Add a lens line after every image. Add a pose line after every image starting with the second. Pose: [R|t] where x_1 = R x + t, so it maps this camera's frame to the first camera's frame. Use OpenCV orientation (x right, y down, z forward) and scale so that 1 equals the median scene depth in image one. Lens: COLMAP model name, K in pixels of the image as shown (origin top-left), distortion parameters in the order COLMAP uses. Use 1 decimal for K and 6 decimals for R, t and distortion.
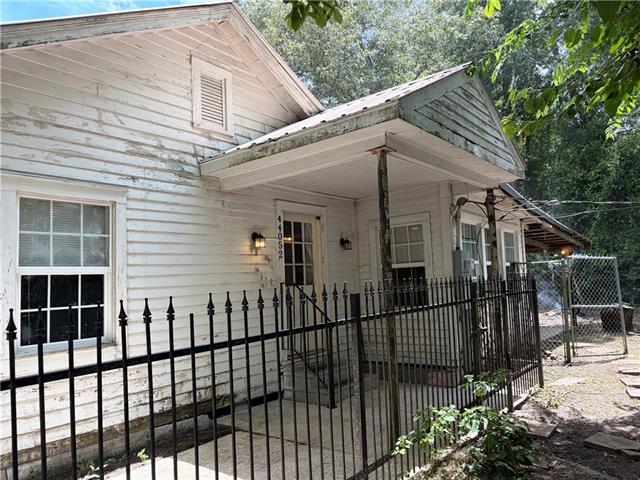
lens RADIAL K [[490.3, 0, 319.0], [0, 490.3, 241.2], [0, 0, 1]] dist [-0.055701, -0.001708]
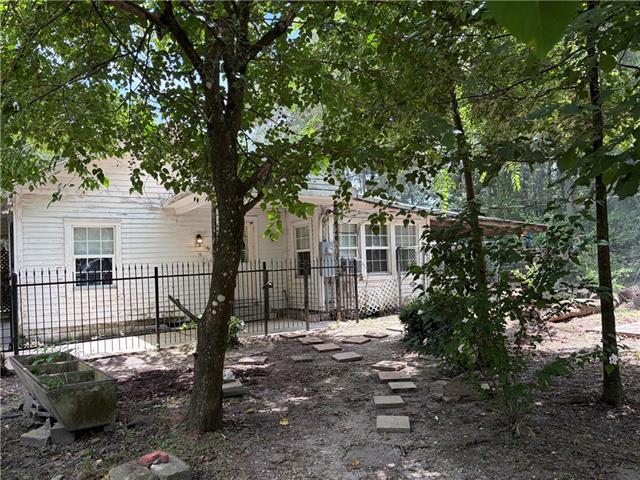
lens RADIAL K [[490.3, 0, 321.0], [0, 490.3, 240.7], [0, 0, 1]] dist [-0.055701, -0.001708]
pose [[0.942333, -0.005764, -0.334628, 1.245749], [0.024682, 0.998326, 0.052307, -0.106061], [0.333766, -0.057550, 0.940897, -0.818434]]
